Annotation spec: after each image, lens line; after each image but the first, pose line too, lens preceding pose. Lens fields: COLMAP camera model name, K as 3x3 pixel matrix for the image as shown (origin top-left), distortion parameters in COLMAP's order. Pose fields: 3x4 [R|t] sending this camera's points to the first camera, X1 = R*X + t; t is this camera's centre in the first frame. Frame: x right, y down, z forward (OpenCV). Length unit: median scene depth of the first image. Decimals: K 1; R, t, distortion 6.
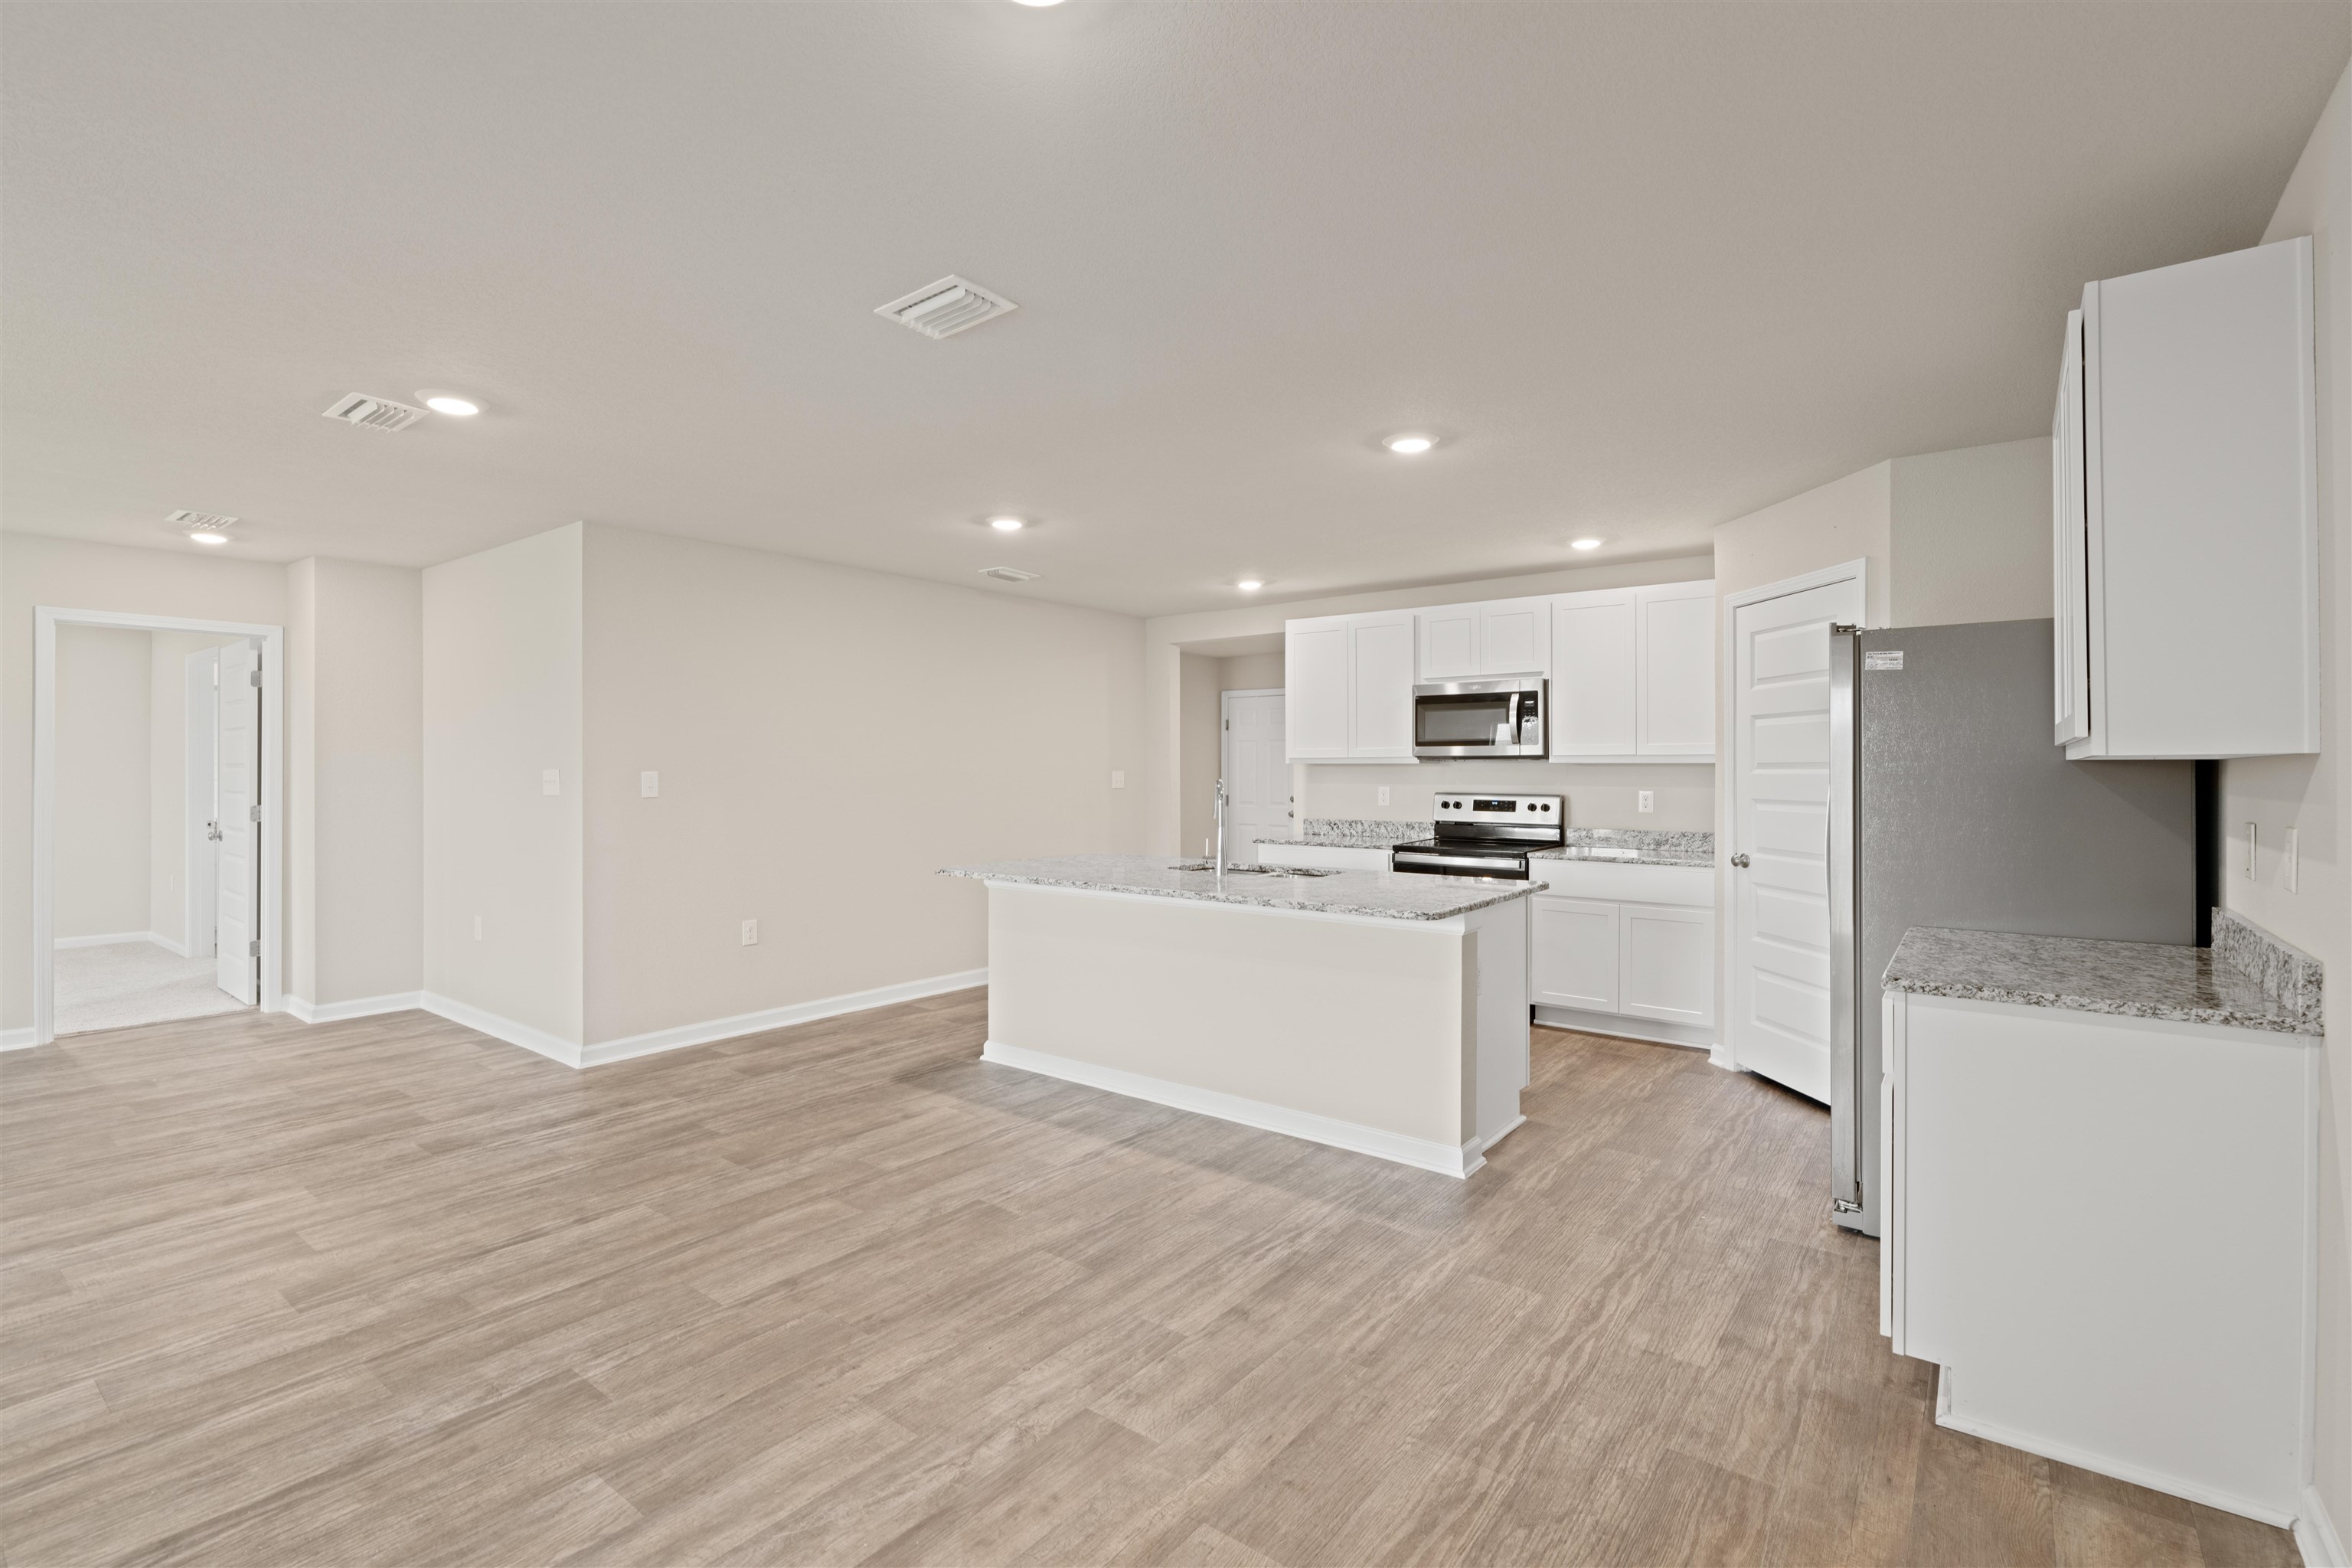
lens RADIAL K [[1071.4, 0, 1174.6], [0, 1071.4, 770.2], [0, 0, 1]] dist [-0.001819, 0.000228]
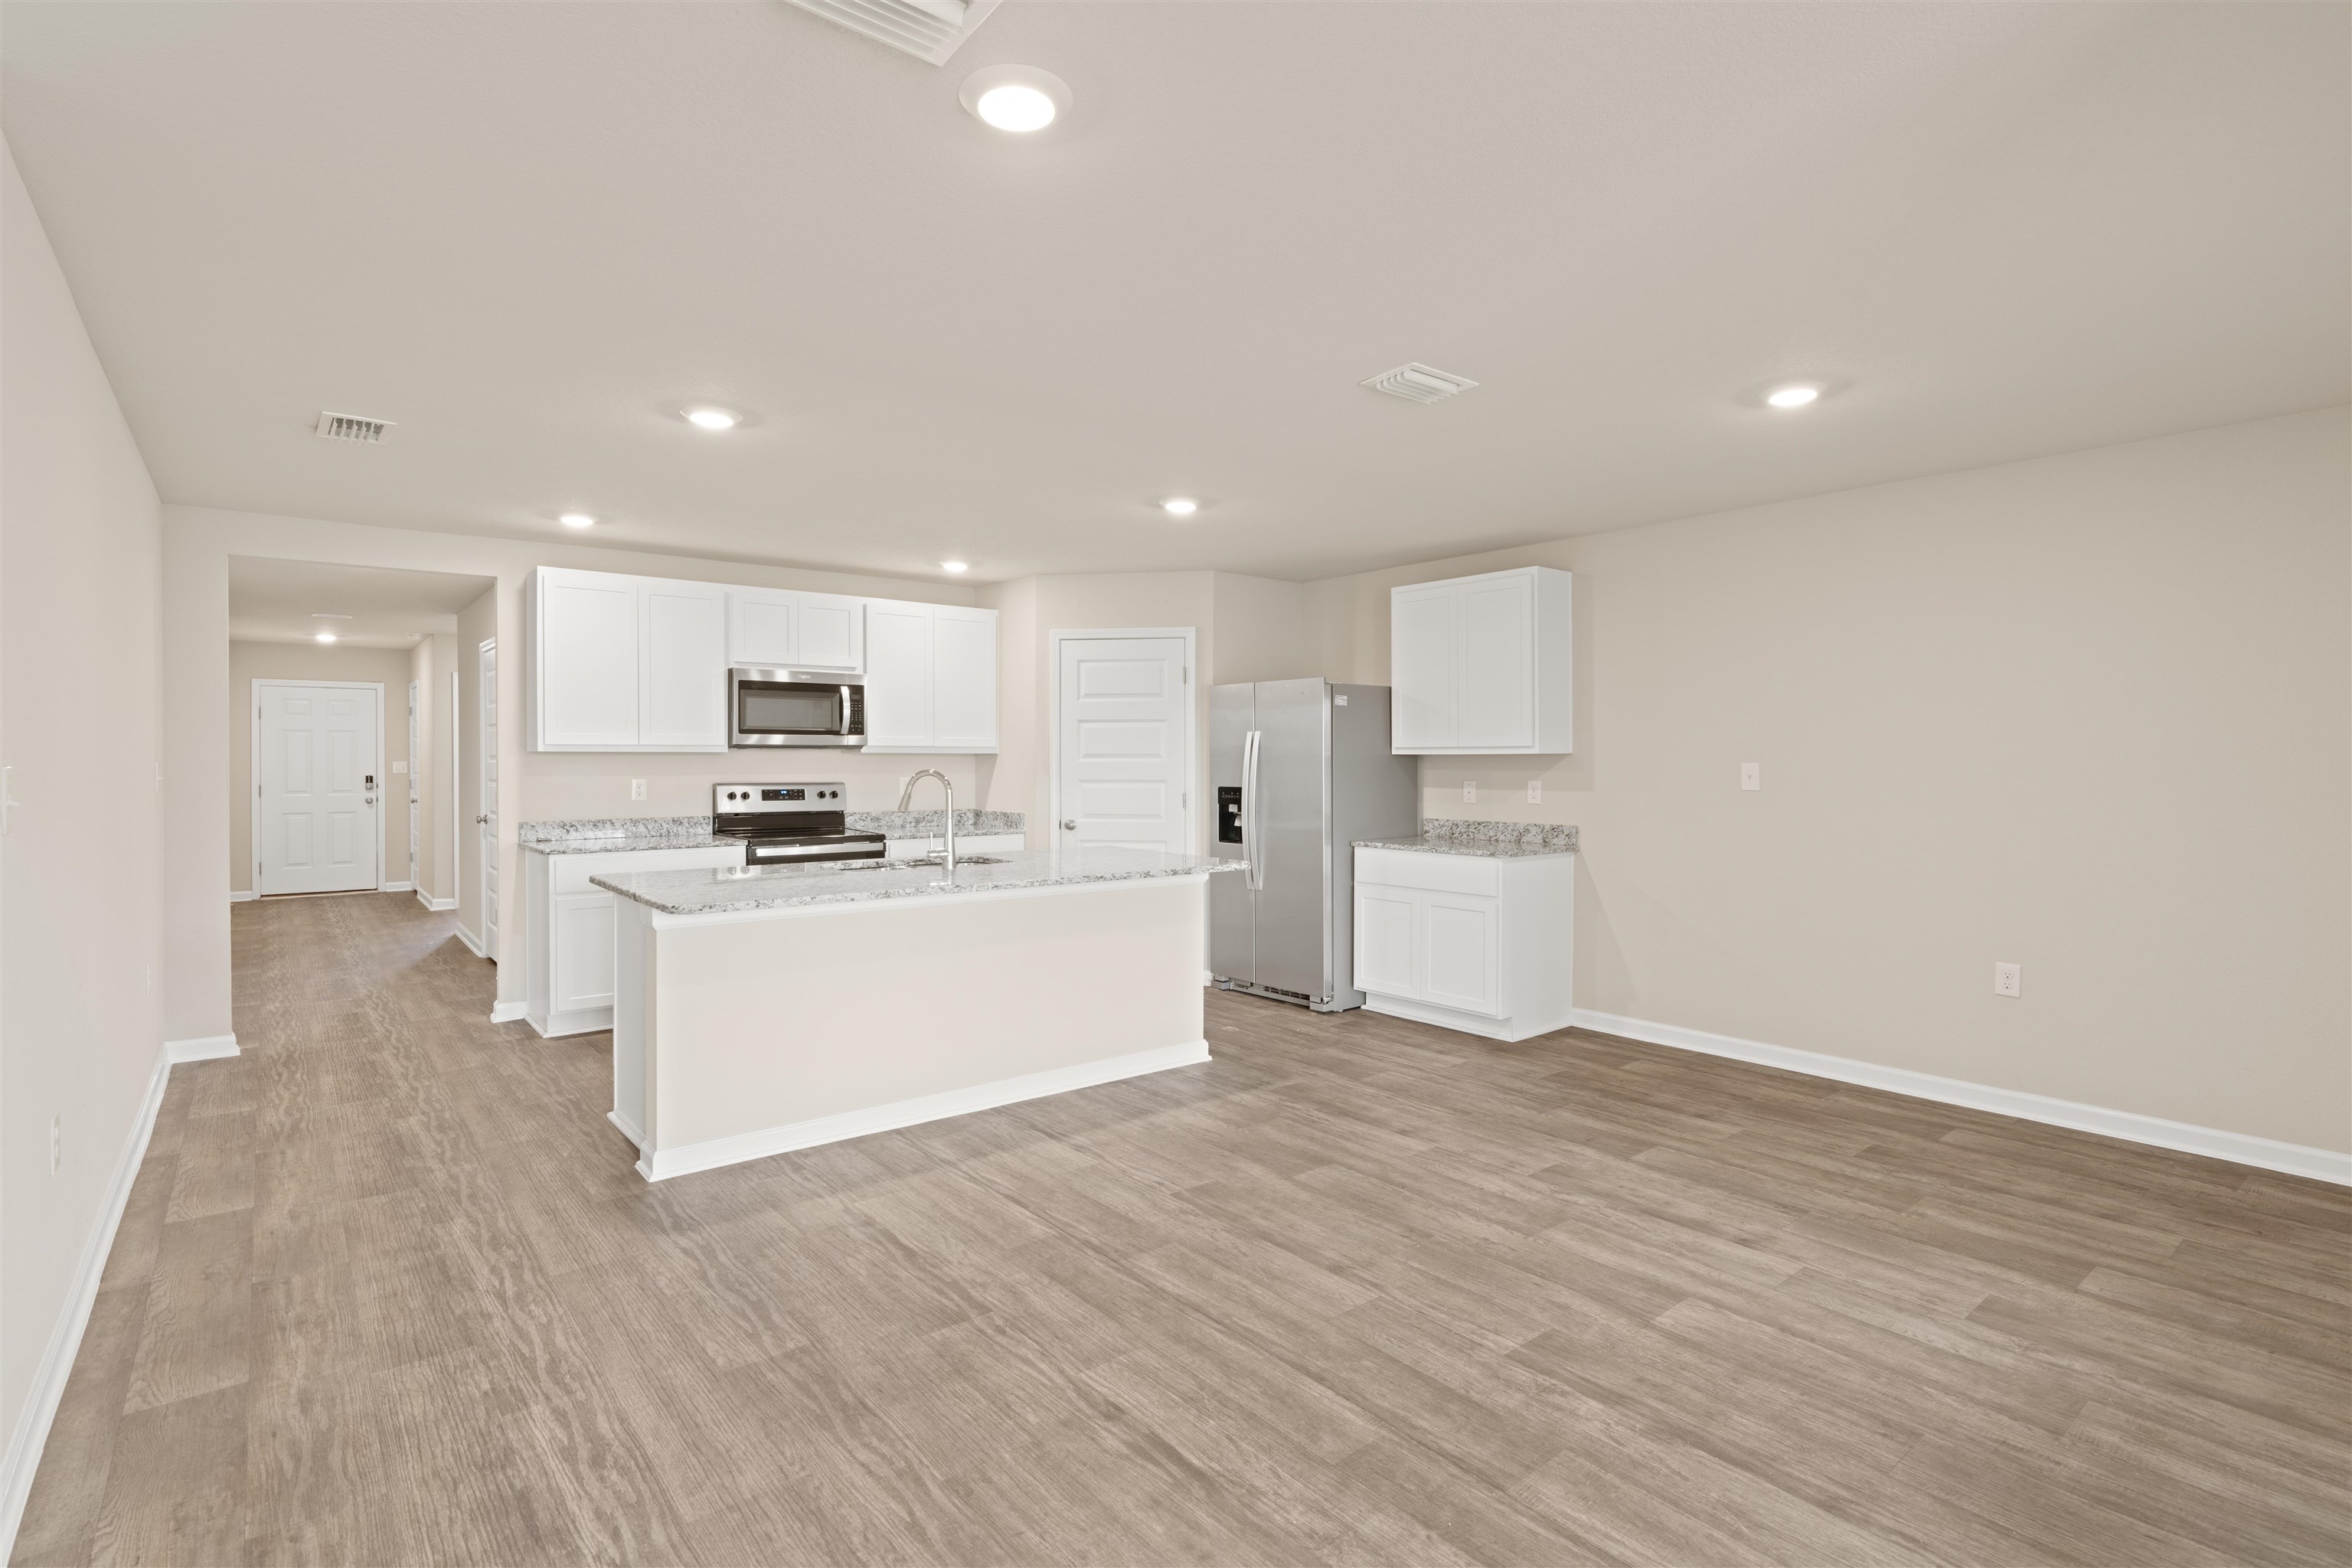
lens RADIAL K [[1122.4, 0, 1169.8], [0, 1122.4, 779.9], [0, 0, 1]] dist [-0.002136, 0.000633]
pose [[0.229643, -0.018765, 0.973094, -1.130892], [-0.000948, 0.999809, 0.019504, -0.002385], [-0.973275, -0.005402, 0.229581, 0.728706]]
